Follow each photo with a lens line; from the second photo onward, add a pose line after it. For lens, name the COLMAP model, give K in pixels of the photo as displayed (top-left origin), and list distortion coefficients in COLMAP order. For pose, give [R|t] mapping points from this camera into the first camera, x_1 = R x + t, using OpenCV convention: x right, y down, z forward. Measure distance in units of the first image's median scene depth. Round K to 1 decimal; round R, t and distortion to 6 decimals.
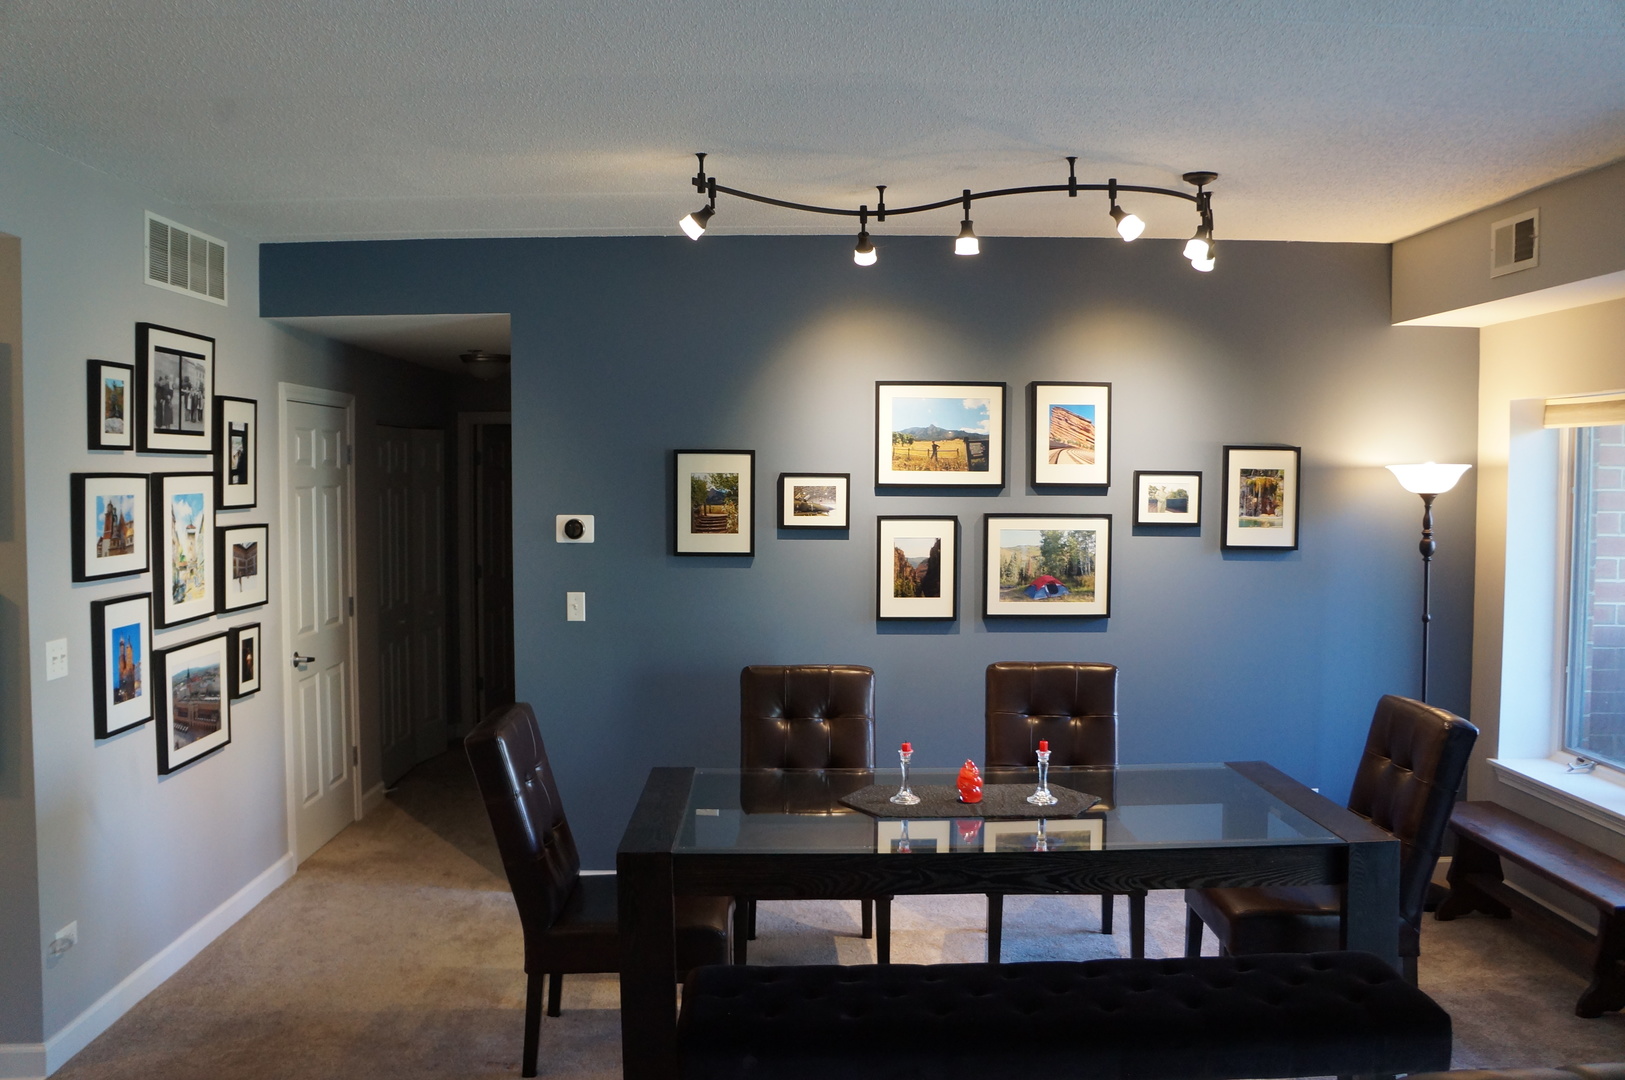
lens RADIAL K [[1329.4, 0, 811.5], [0, 1329.4, 542.8], [0, 0, 1]] dist [-0.153026, 0.099221]
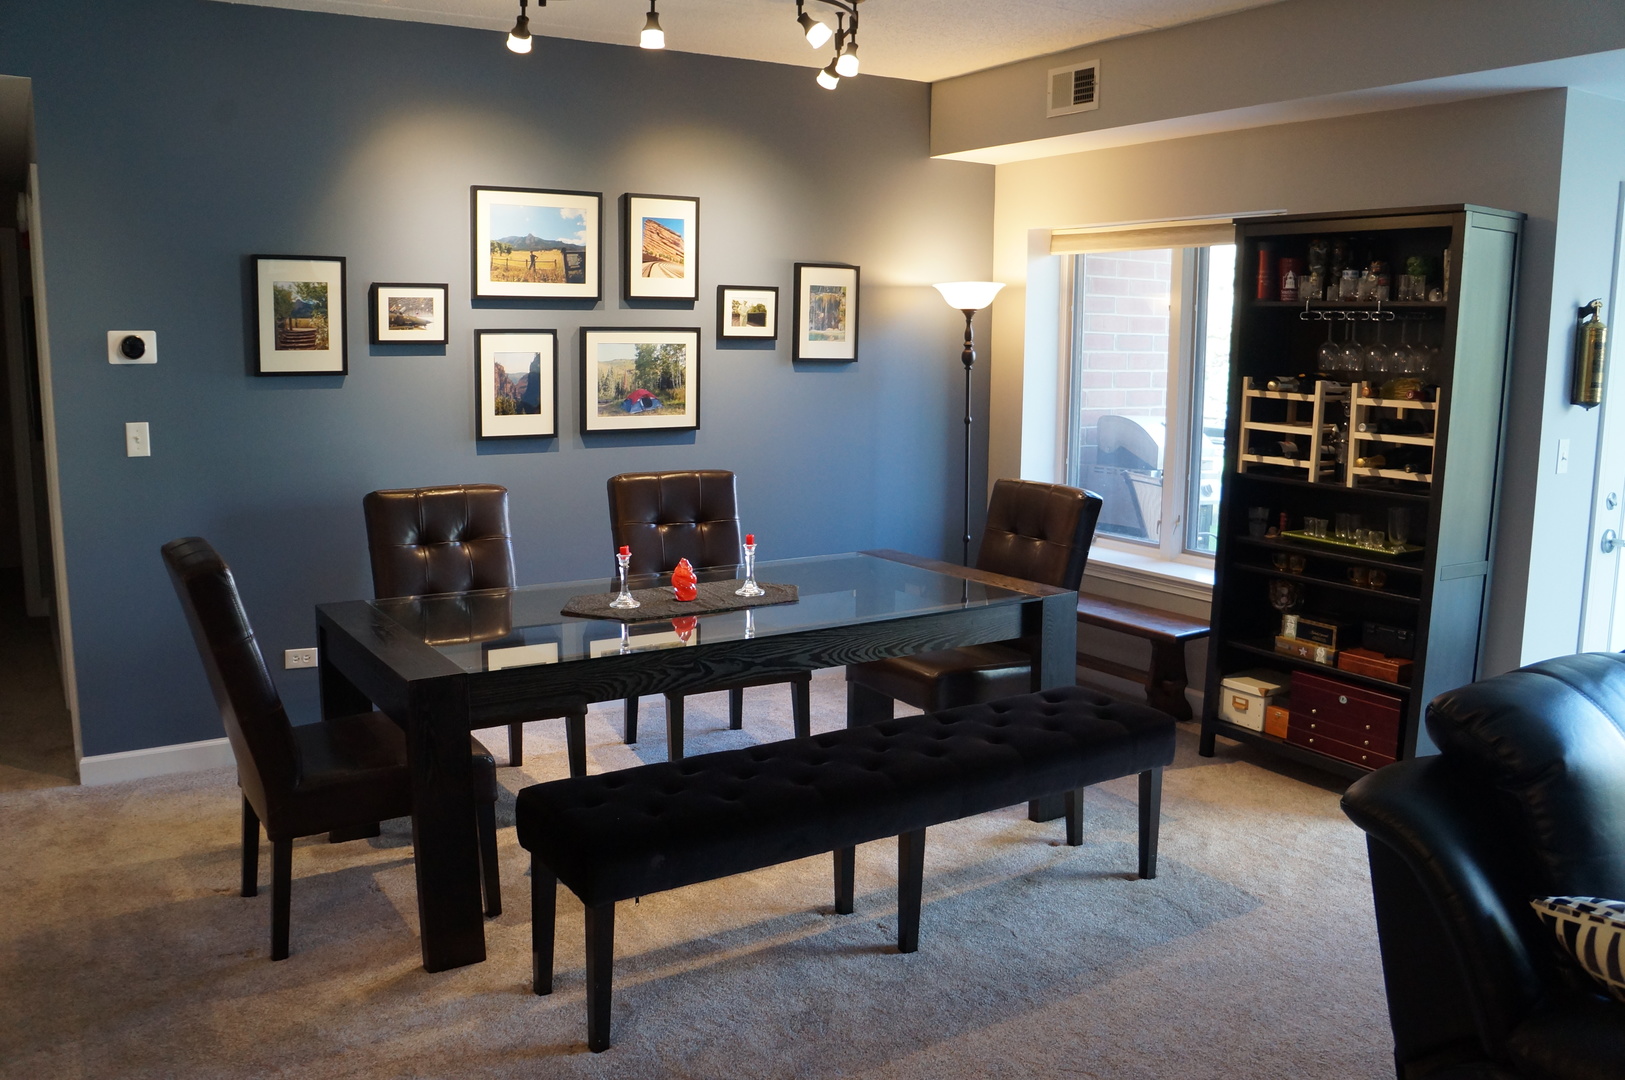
lens RADIAL K [[1329.4, 0, 813.3], [0, 1329.4, 531.8], [0, 0, 1]] dist [-0.153026, 0.099221]
pose [[0.854819, -0.072078, 0.513897, -0.238176], [0.021696, 0.994405, 0.103383, 0.031906], [-0.518473, -0.077225, 0.851600, 0.069520]]
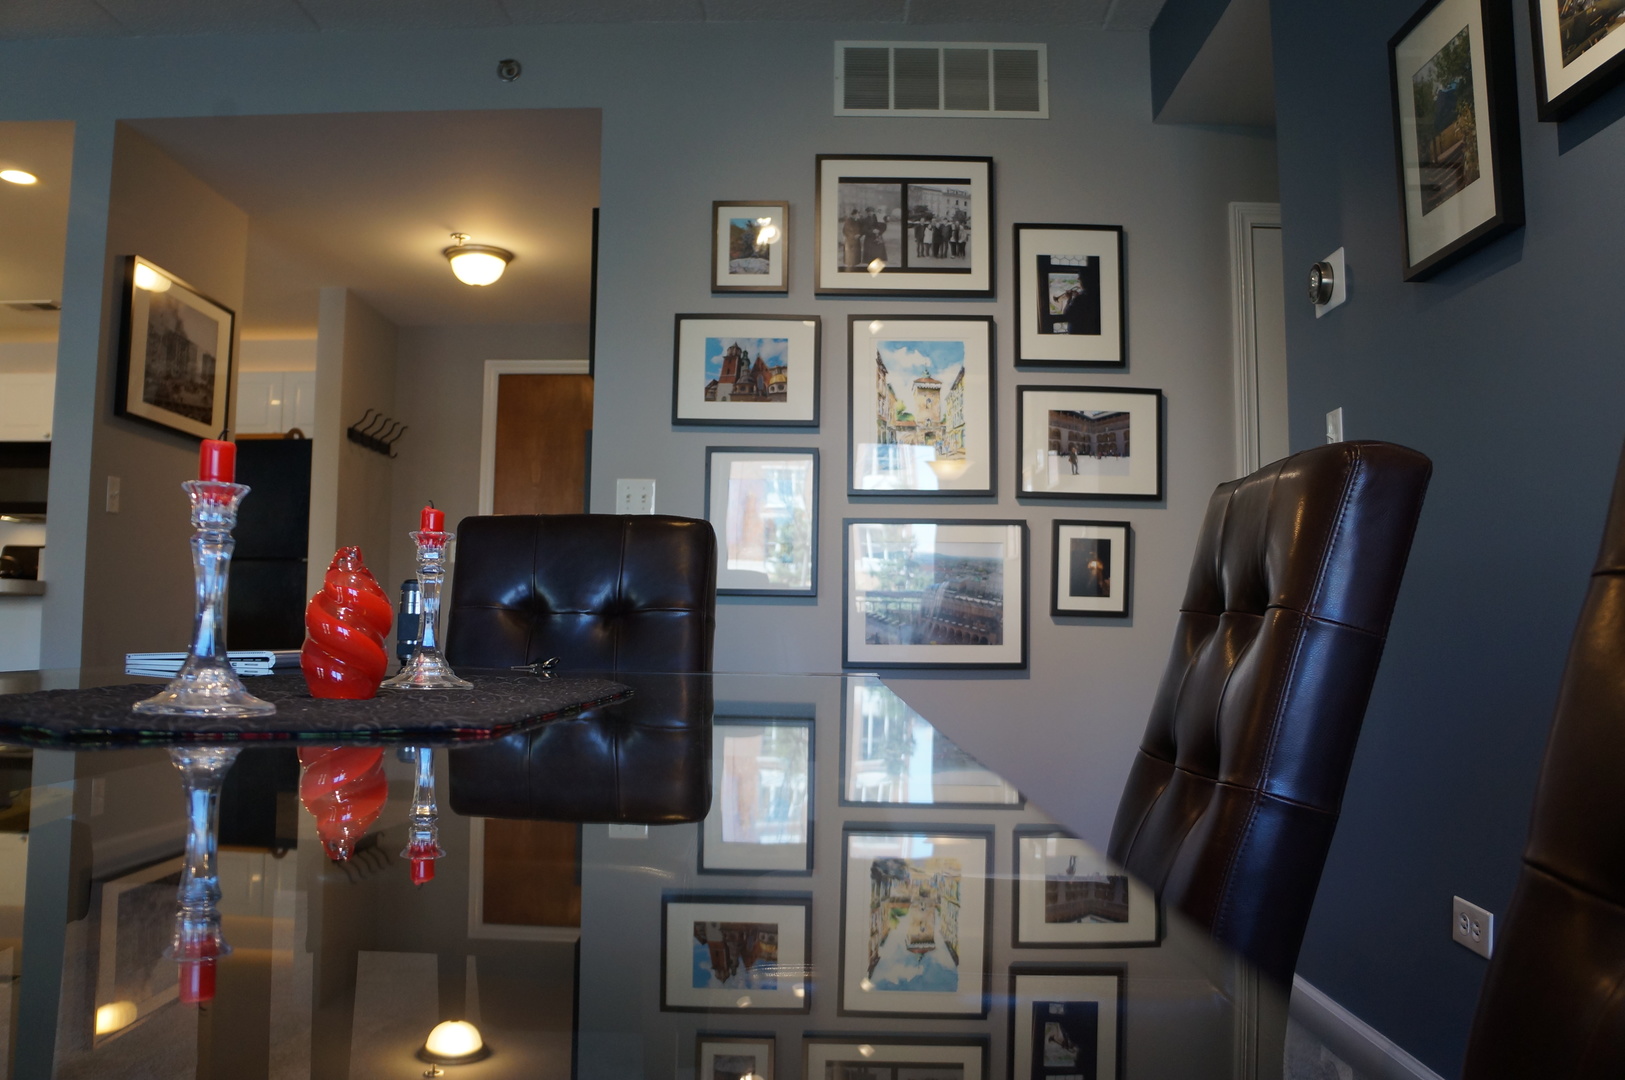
lens RADIAL K [[1329.4, 0, 813.2], [0, 1329.4, 530.6], [0, 0, 1]] dist [-0.153026, 0.099221]
pose [[-0.021827, -0.087570, -0.995919, 0.311612], [-0.063355, 0.994276, -0.086037, 0.140160], [0.997752, 0.061218, -0.027250, 0.830424]]
